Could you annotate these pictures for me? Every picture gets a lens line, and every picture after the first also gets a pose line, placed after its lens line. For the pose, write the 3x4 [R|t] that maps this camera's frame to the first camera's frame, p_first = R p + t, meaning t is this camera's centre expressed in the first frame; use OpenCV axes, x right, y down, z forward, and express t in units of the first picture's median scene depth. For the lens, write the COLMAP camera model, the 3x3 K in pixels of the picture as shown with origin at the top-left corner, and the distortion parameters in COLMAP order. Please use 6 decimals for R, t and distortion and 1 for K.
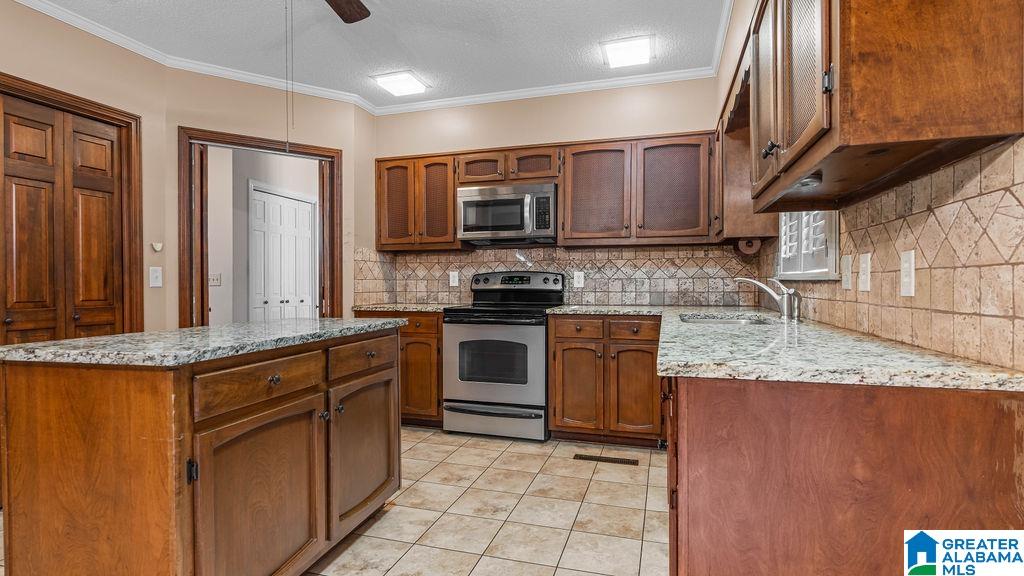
lens RADIAL K [[501.7, 0, 516.5], [0, 501.7, 290.8], [0, 0, 1]] dist [-0.002035, 0.002302]
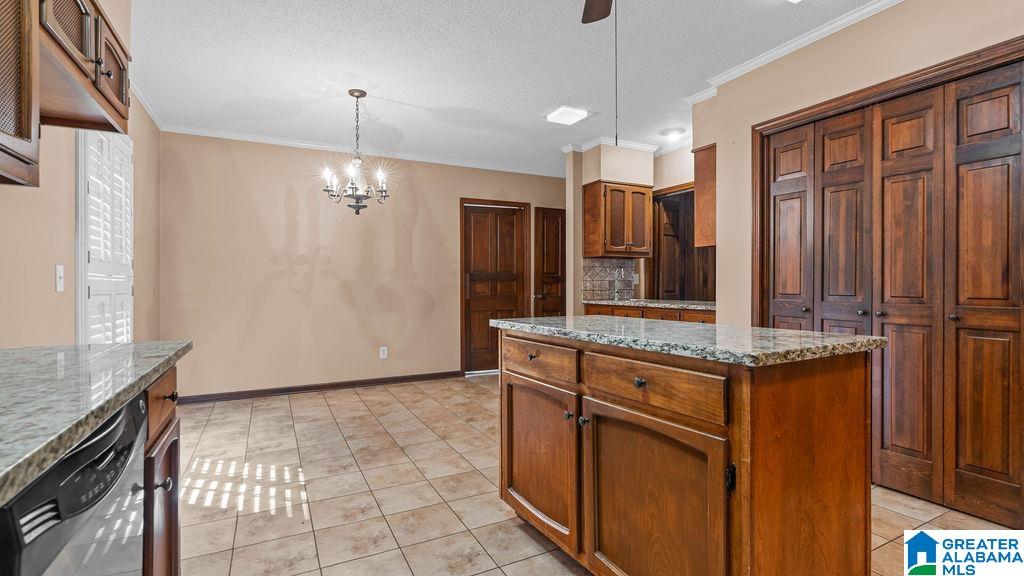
lens RADIAL K [[476.1, 0, 512.9], [0, 476.1, 285.1], [0, 0, 1]] dist [-0.013298, -0.000115]
pose [[-0.723119, 0.008189, -0.690675, 0.208202], [0.000610, 0.999937, 0.011217, -0.010666], [0.690723, 0.007689, -0.723079, 0.984896]]
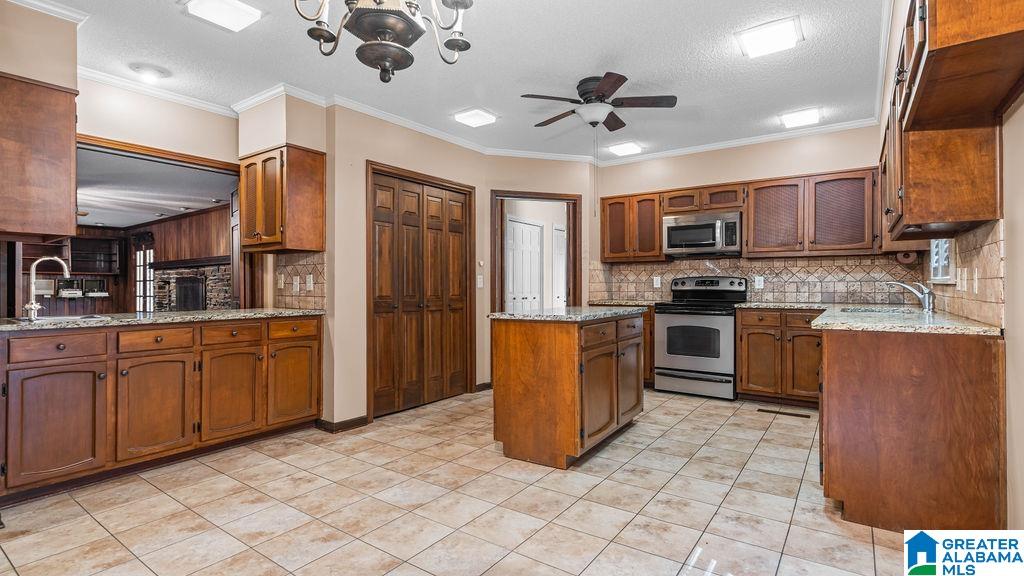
lens RADIAL K [[501.7, 0, 508.9], [0, 501.7, 285.3], [0, 0, 1]] dist [-0.002035, 0.002302]
pose [[0.949594, 0.000838, -0.313482, -0.111694], [-0.005047, 0.999908, -0.012616, 0.005580], [0.313443, 0.013562, 0.949510, -0.577953]]
